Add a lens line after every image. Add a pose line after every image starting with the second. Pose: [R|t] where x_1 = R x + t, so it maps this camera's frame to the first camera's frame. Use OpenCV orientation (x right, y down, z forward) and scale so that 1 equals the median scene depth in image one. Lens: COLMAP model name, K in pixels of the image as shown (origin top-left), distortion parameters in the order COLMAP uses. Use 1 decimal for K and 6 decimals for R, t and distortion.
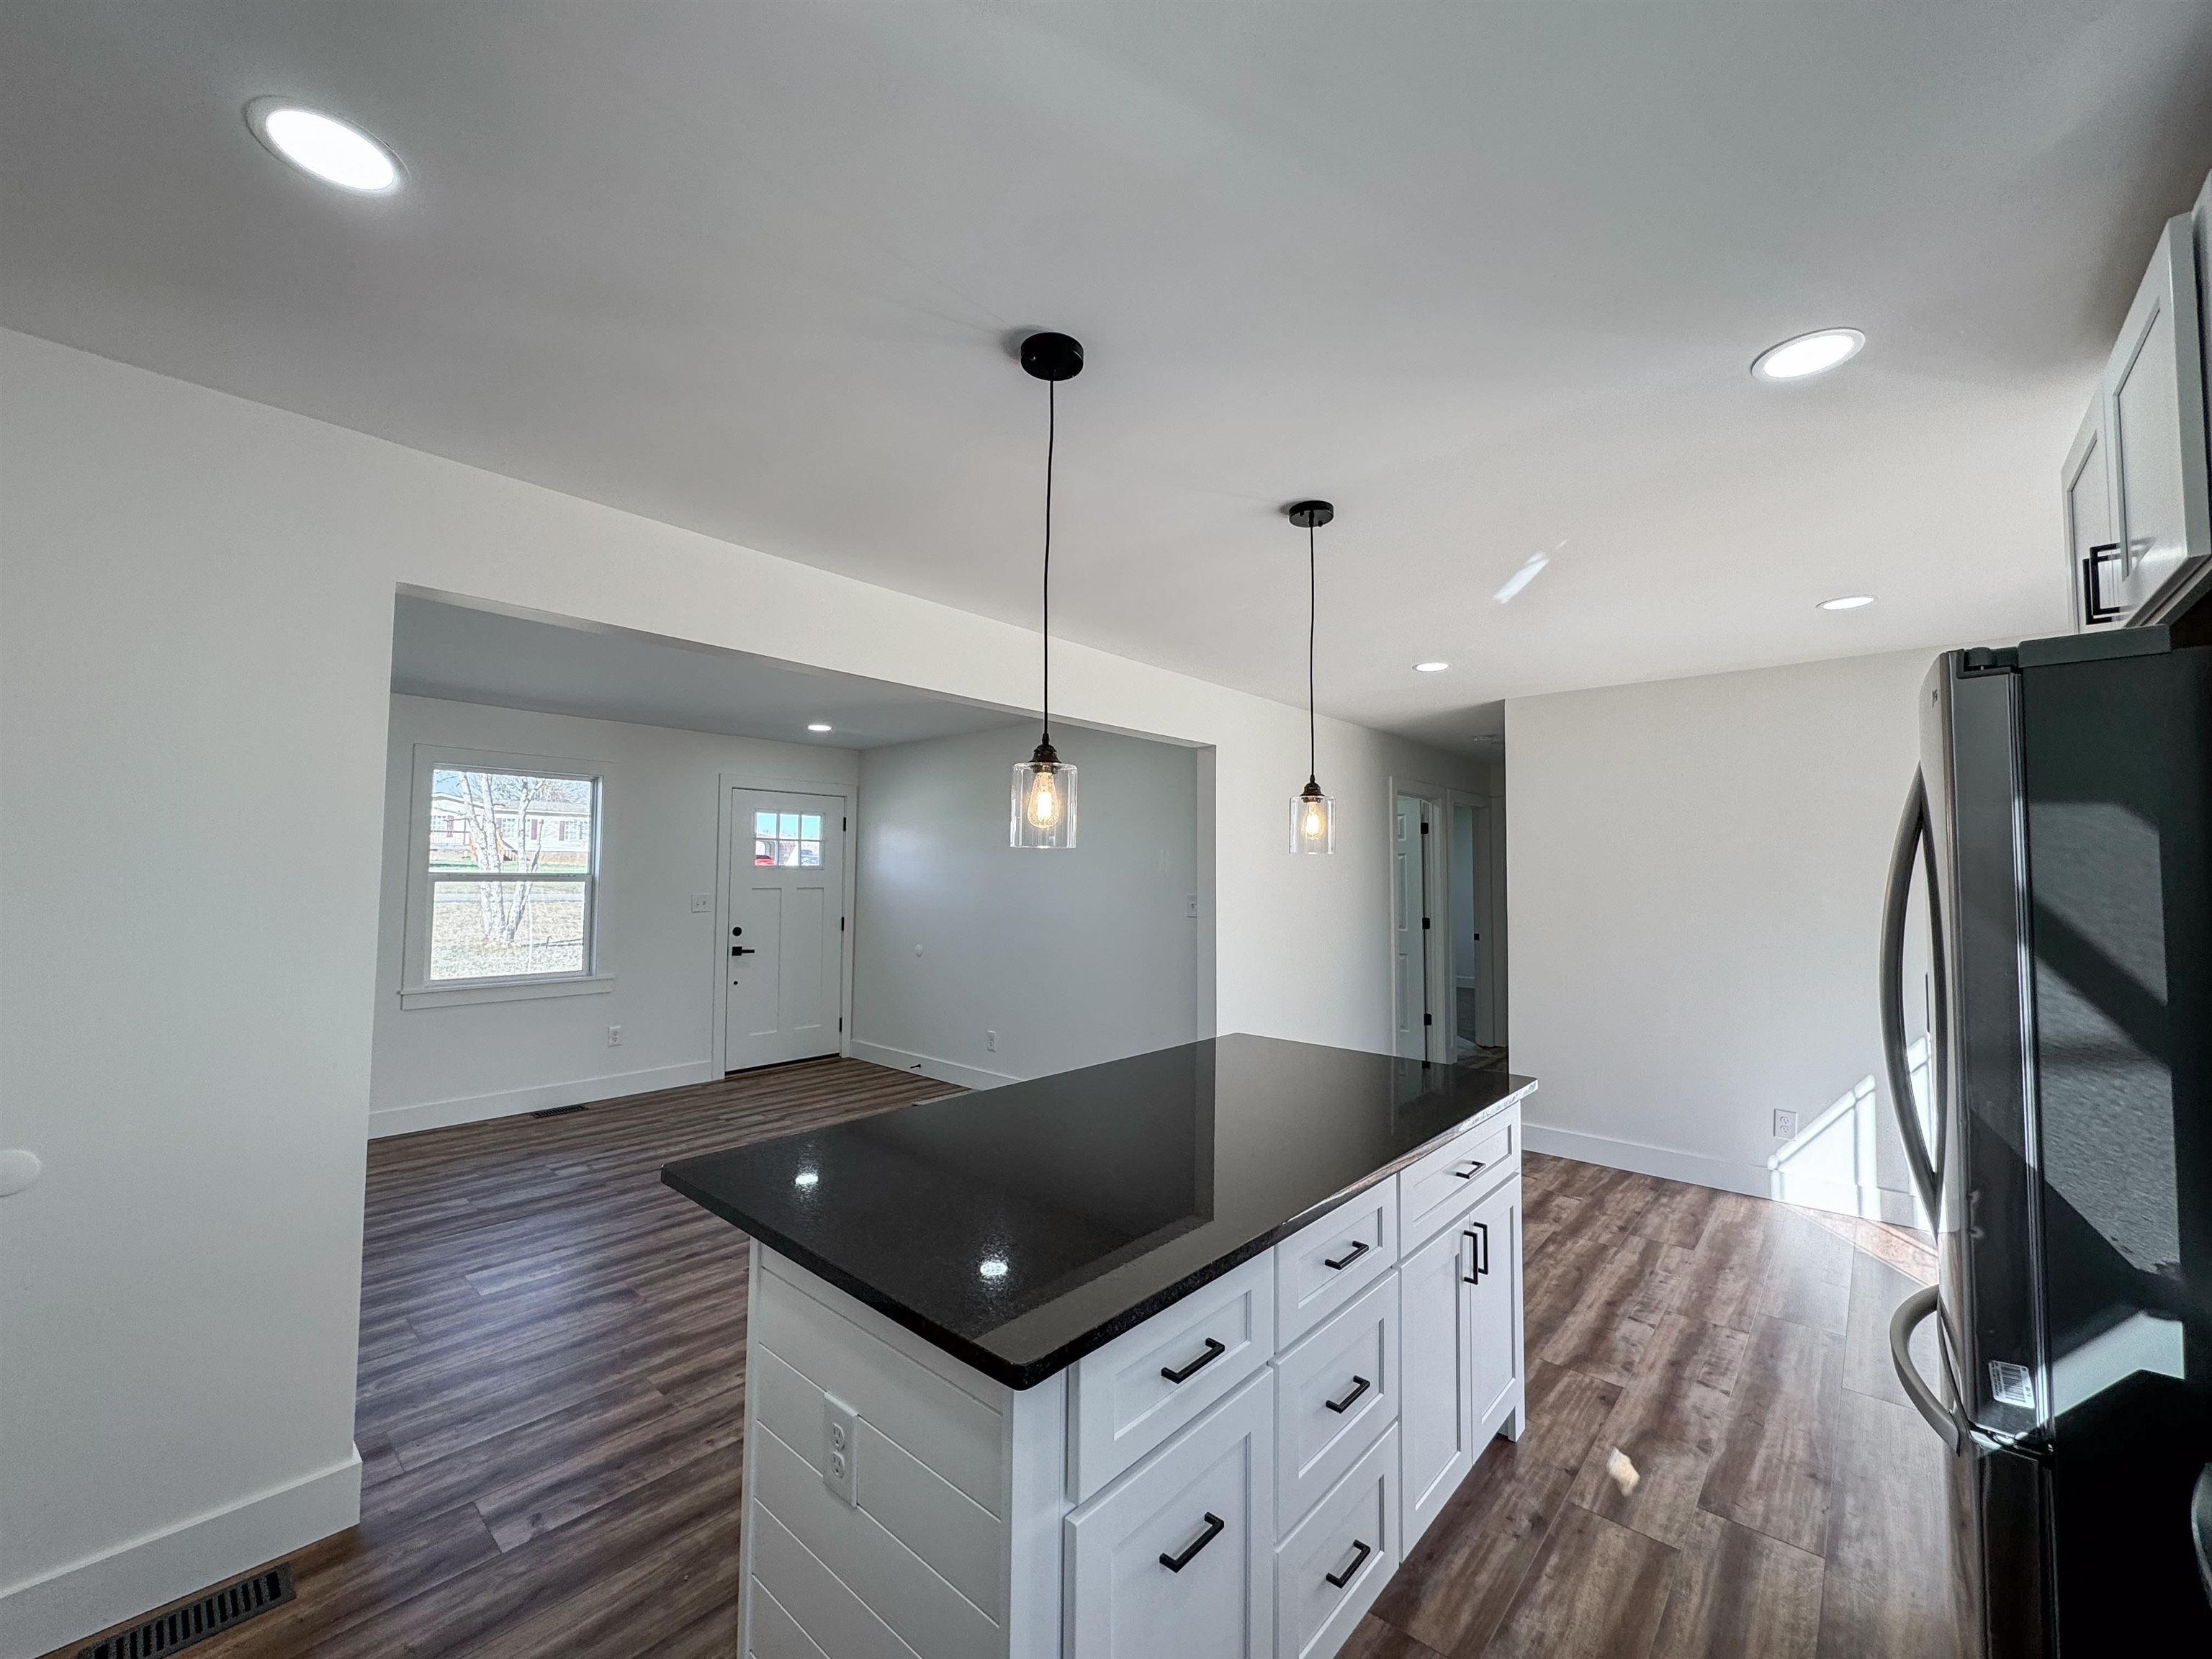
lens RADIAL K [[879.3, 0, 1105.3], [0, 879.3, 831.0], [0, 0, 1]] dist [0.000750, 0.000095]
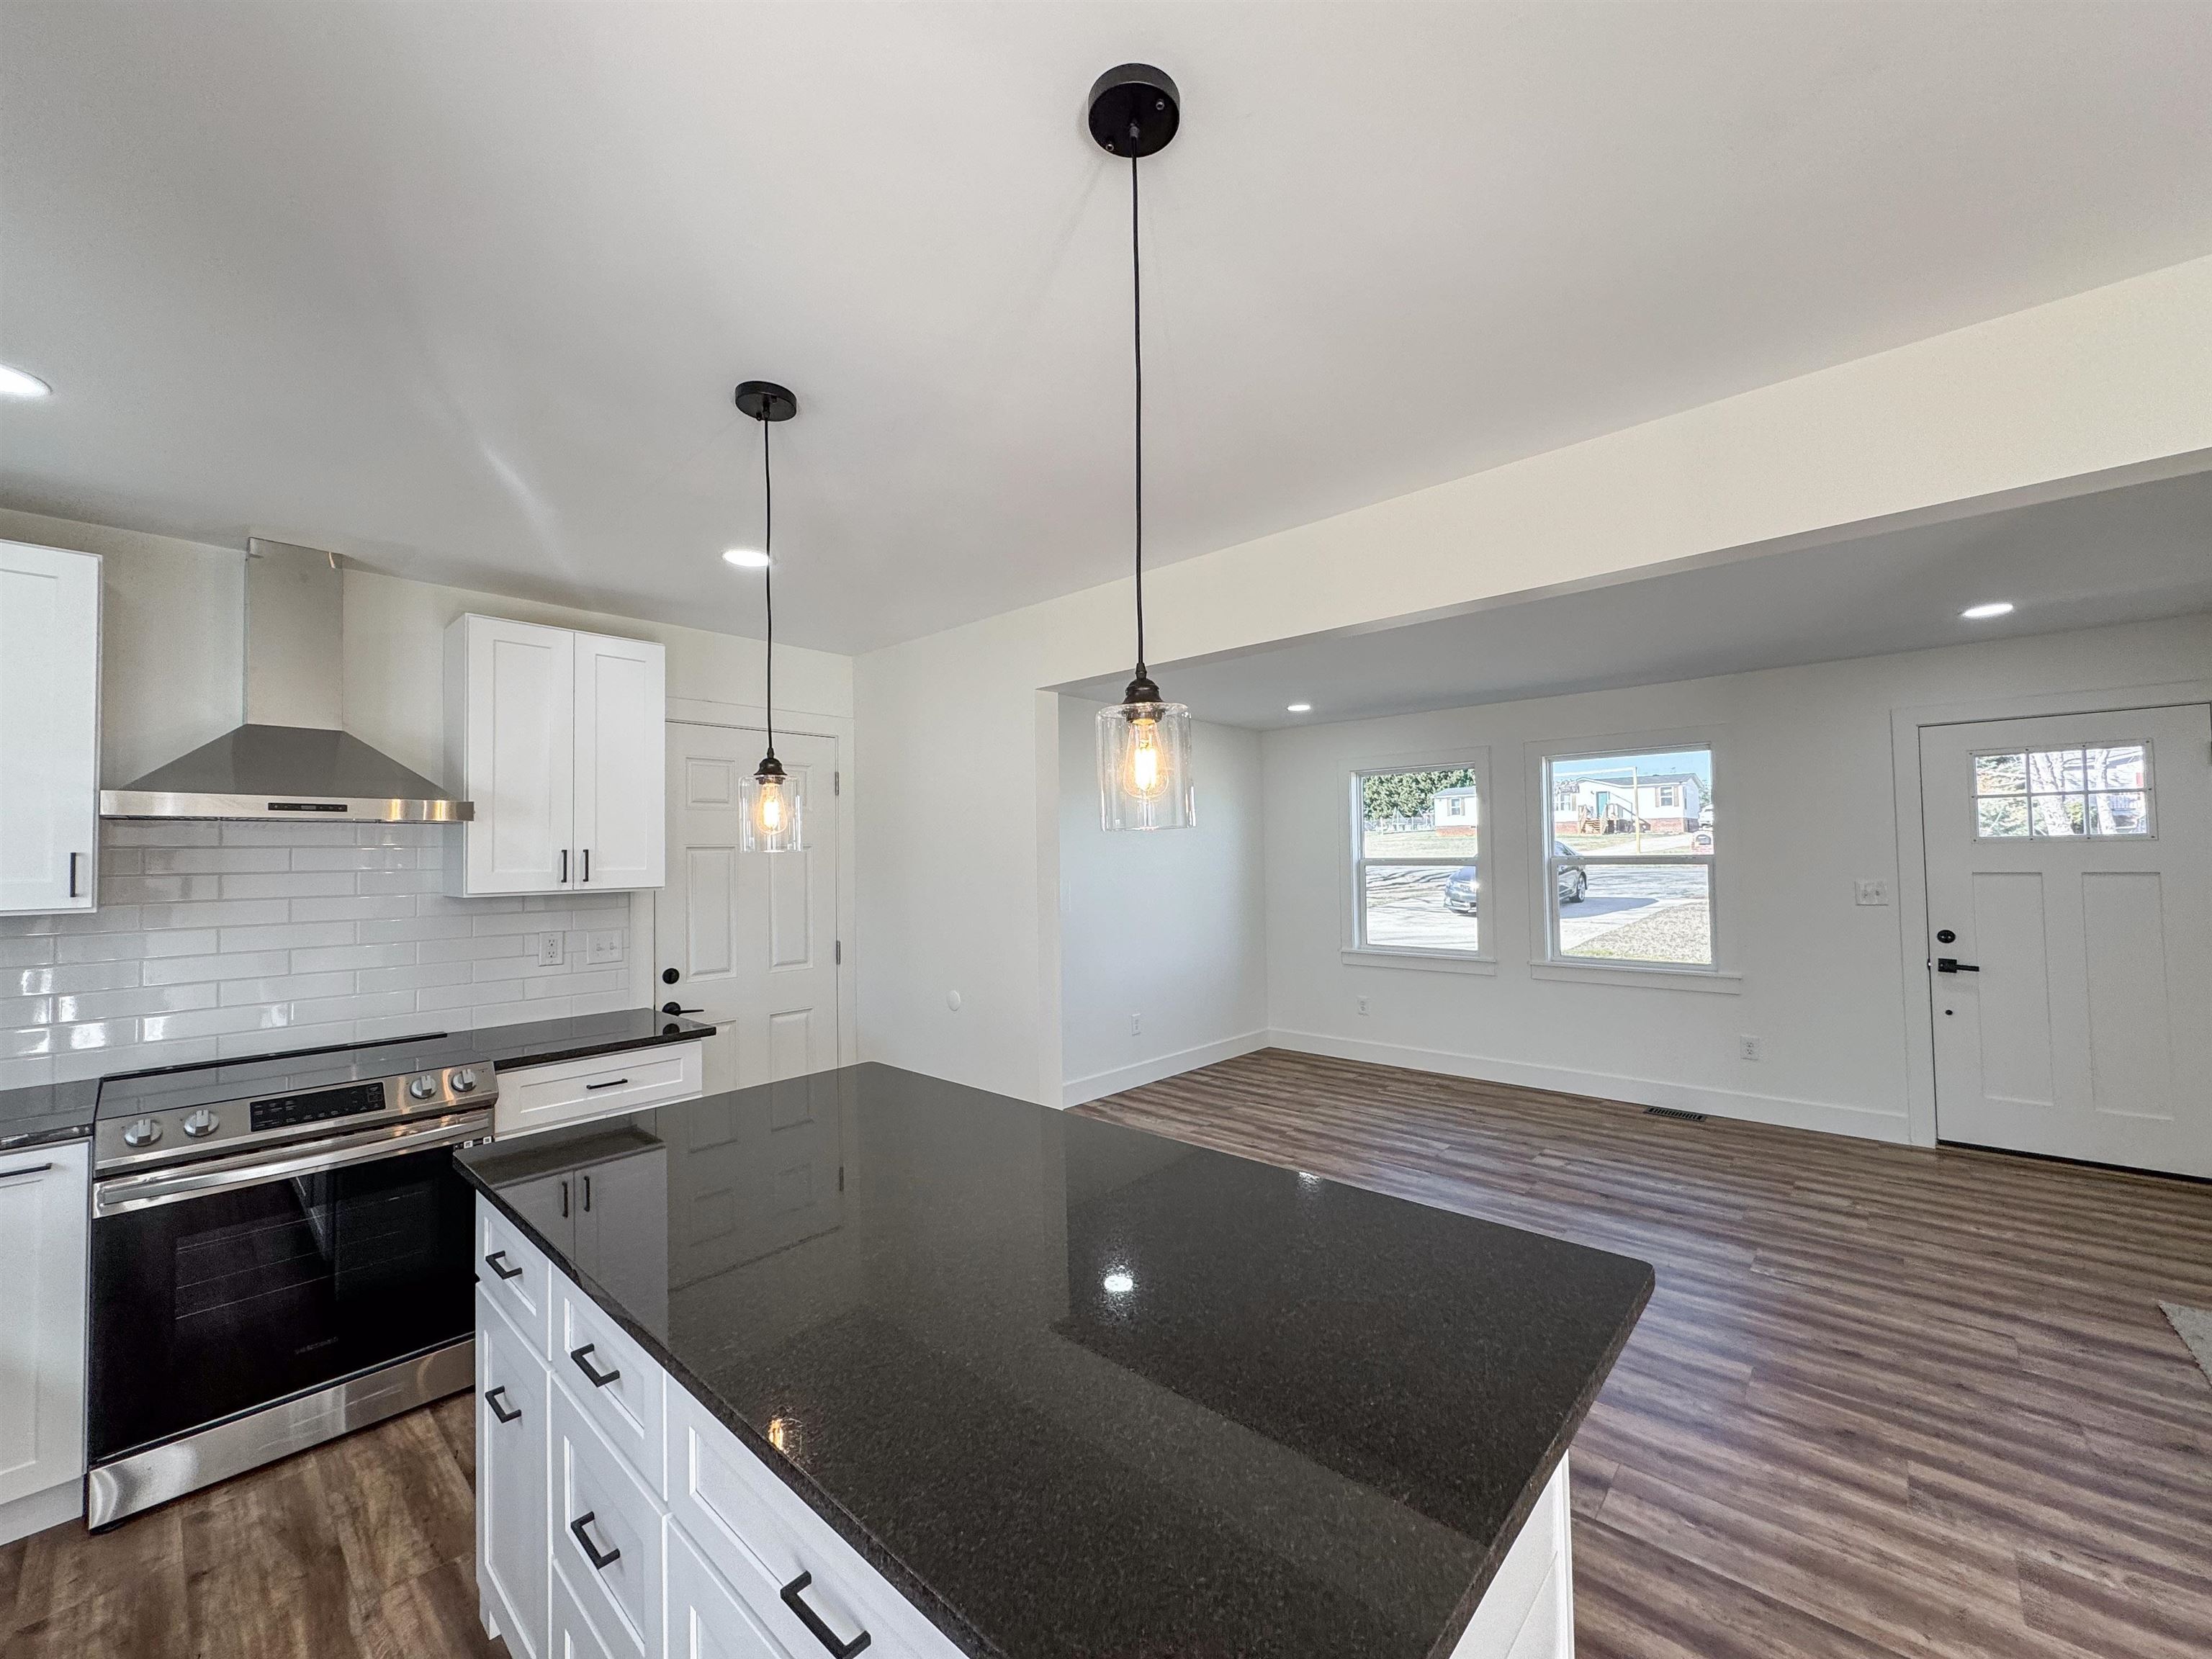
lens RADIAL K [[879.3, 0, 1105.1], [0, 879.3, 828.6], [0, 0, 1]] dist [0.000750, 0.000095]
pose [[-0.009132, -0.040643, -0.999132, 0.372155], [0.066542, 0.996934, -0.041162, 0.022833], [0.997742, -0.066860, -0.006400, 0.510376]]
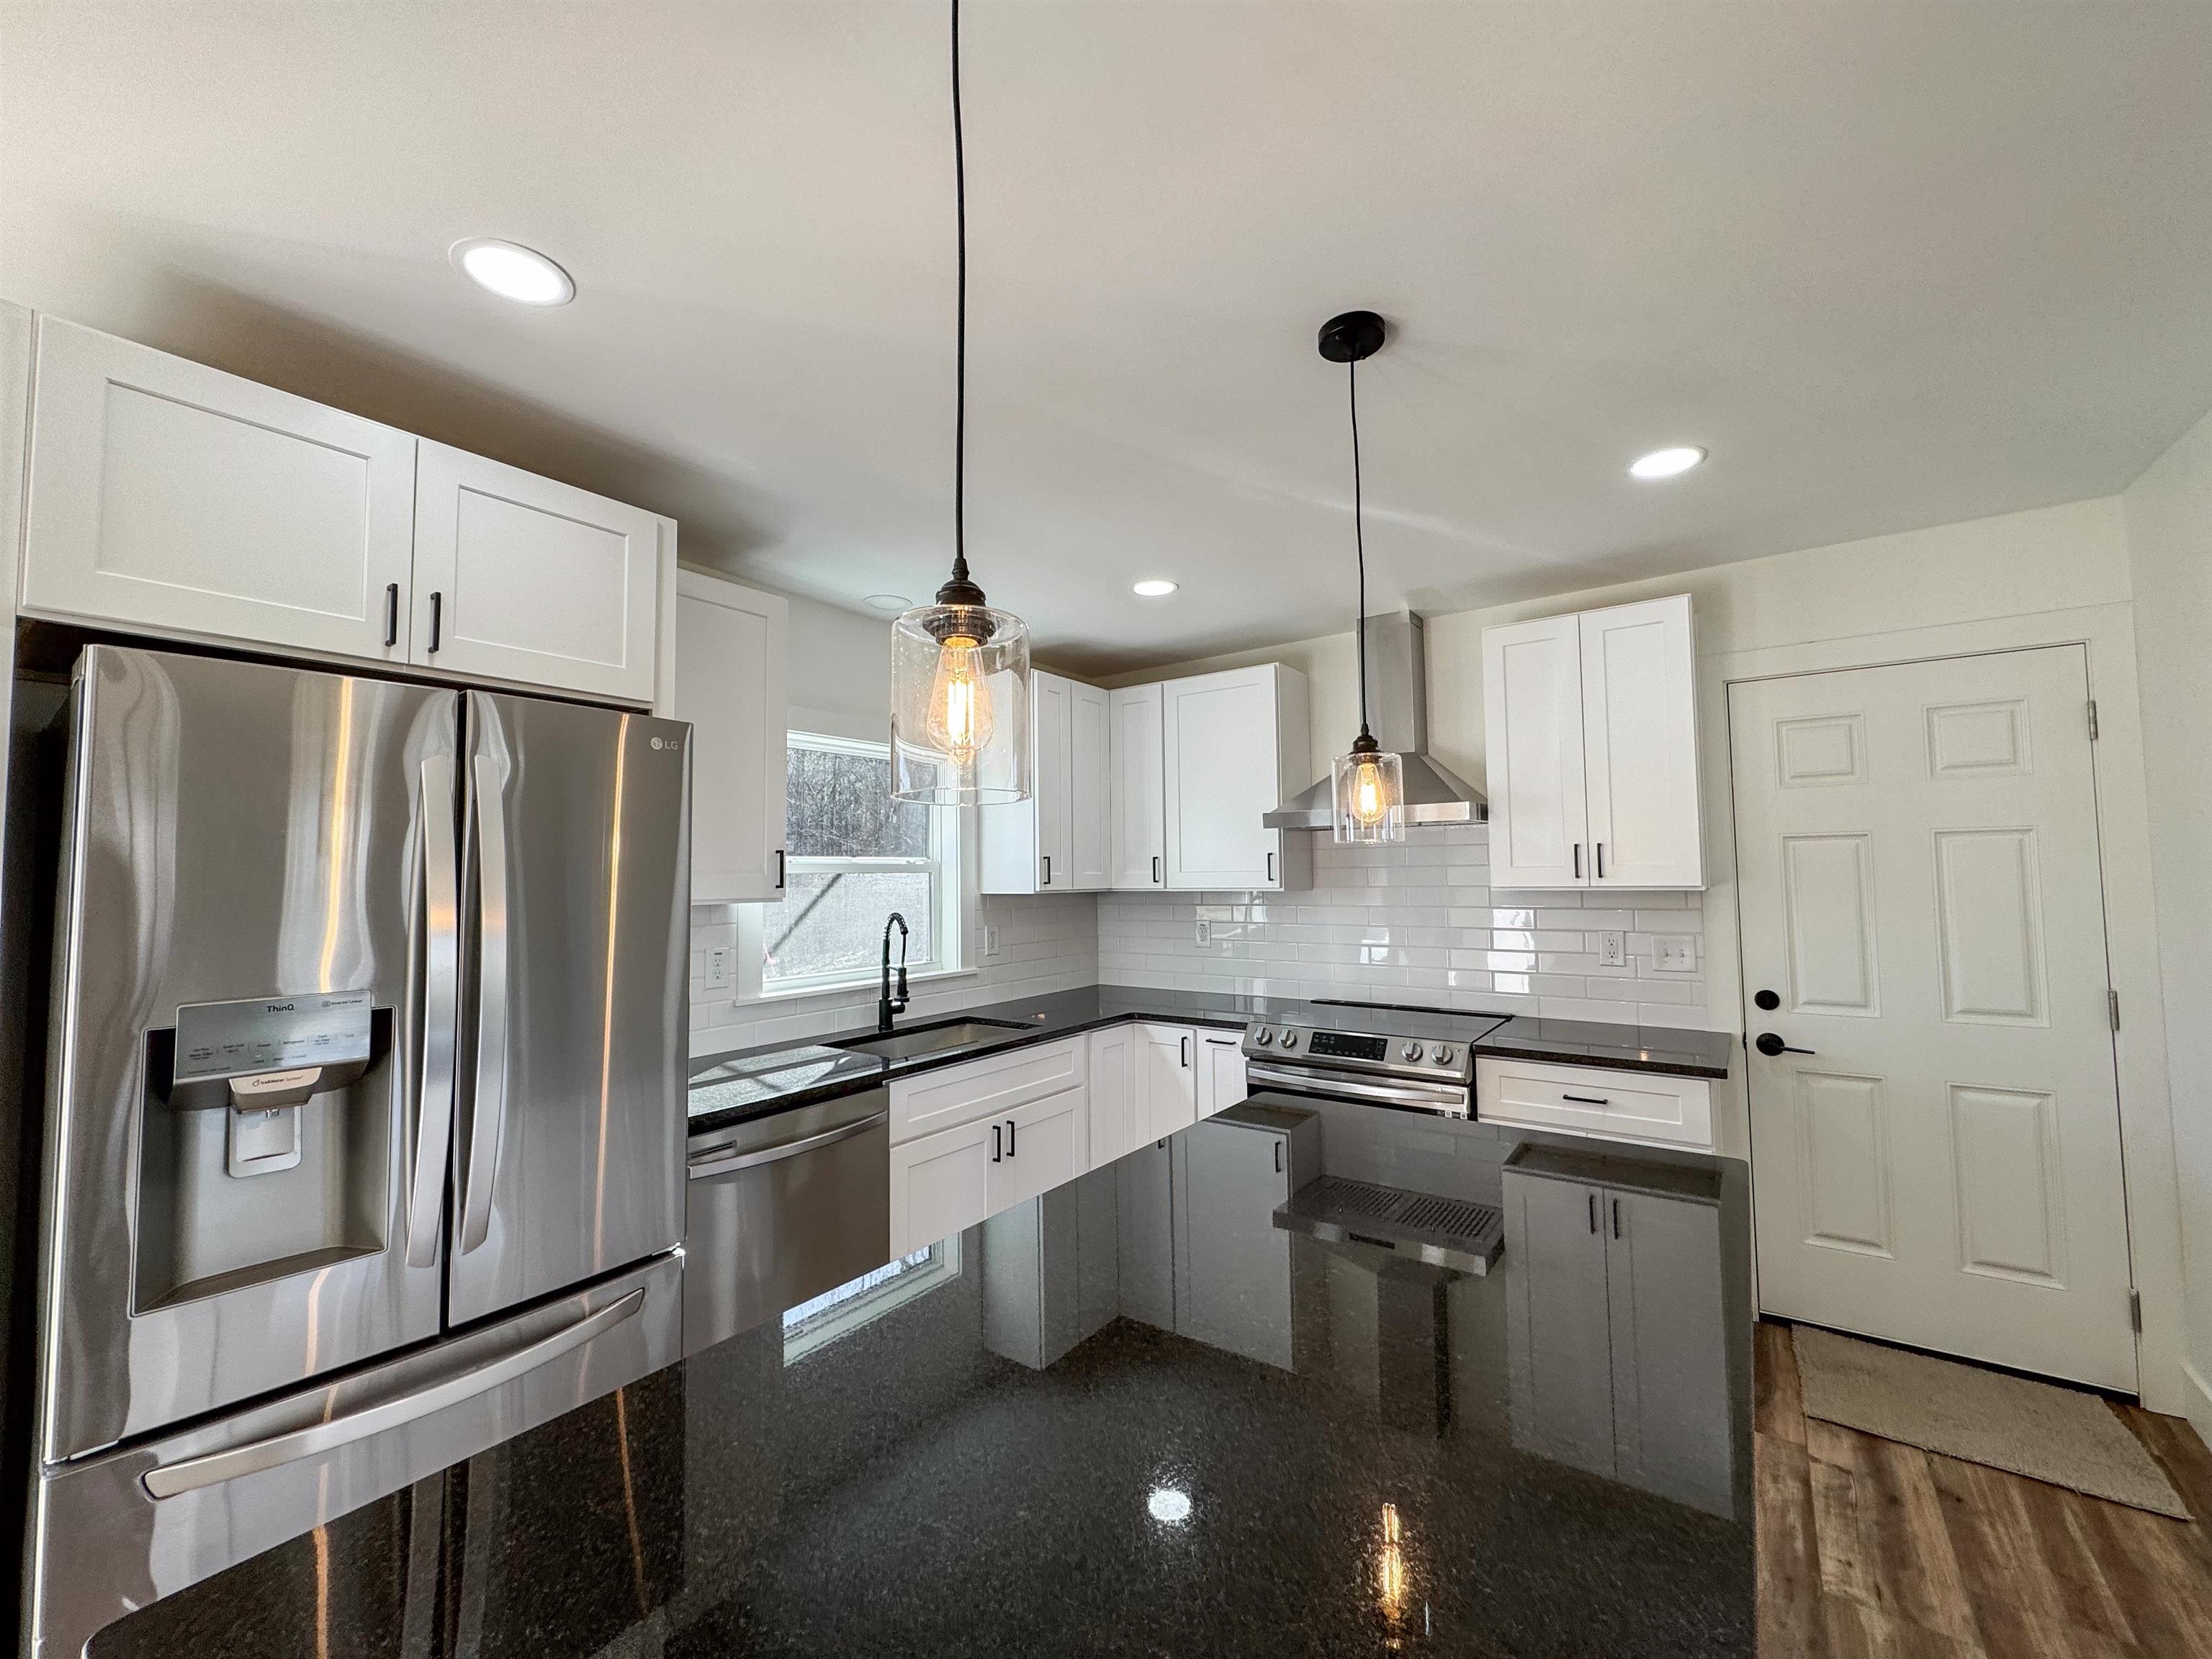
lens RADIAL K [[879.3, 0, 1110.9], [0, 879.3, 832.0], [0, 0, 1]] dist [0.000750, 0.000095]
pose [[-0.993954, -0.003804, -0.109736, 0.113522], [0.007369, 0.994835, -0.101234, 0.037317], [0.109554, -0.101430, -0.988792, 0.688279]]
